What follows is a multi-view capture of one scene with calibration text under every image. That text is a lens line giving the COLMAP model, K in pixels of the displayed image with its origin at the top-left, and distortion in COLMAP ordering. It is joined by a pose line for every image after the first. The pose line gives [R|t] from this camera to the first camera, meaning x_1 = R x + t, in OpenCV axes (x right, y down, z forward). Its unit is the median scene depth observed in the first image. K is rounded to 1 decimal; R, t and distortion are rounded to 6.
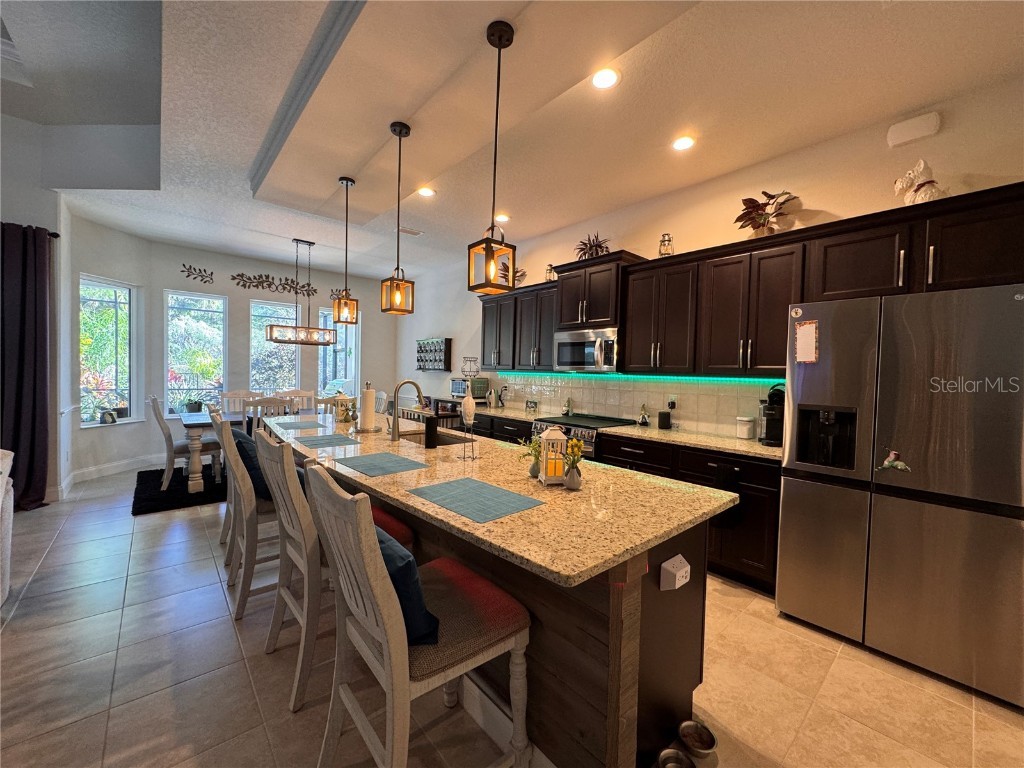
lens RADIAL K [[405.8, 0, 513.7], [0, 405.8, 382.3], [0, 0, 1]] dist [0.000717, 0.000013]
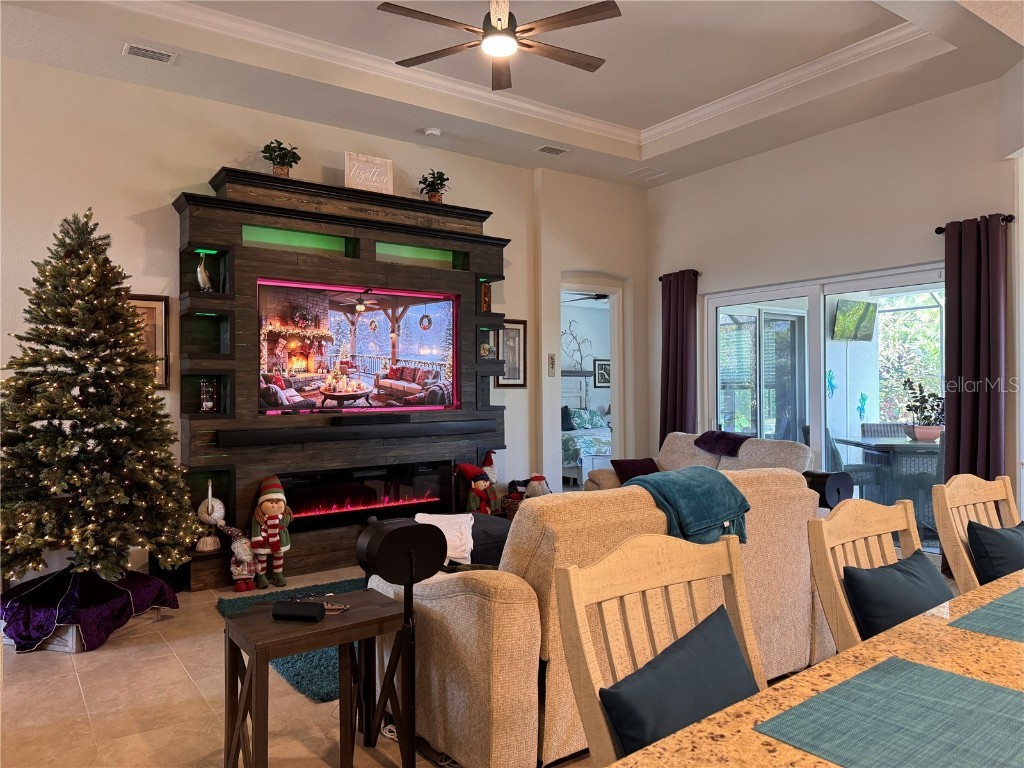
lens RADIAL K [[713.5, 0, 512.5], [0, 713.5, 387.7], [0, 0, 1]] dist [0.085396, -0.103484]
pose [[-0.097530, -0.025763, -0.994899, 0.322457], [-0.020923, 0.999497, -0.023831, -0.010334], [0.995013, 0.018492, -0.098020, 0.319202]]
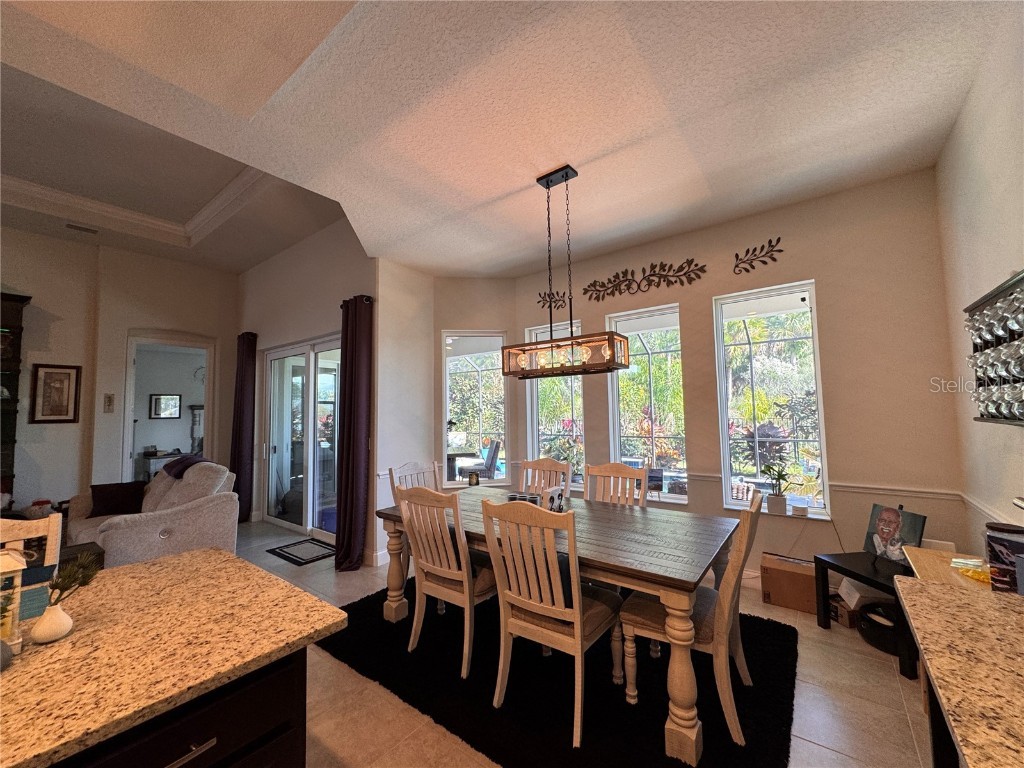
lens RADIAL K [[410.5, 0, 512.0], [0, 410.5, 384.0], [0, 0, 1]] dist [-0.000898, -0.000030]
pose [[0.193299, -0.091637, -0.976851, -0.084124], [-0.000640, 0.995617, -0.093524, -0.066330], [0.981140, 0.018704, 0.192393, 1.475790]]
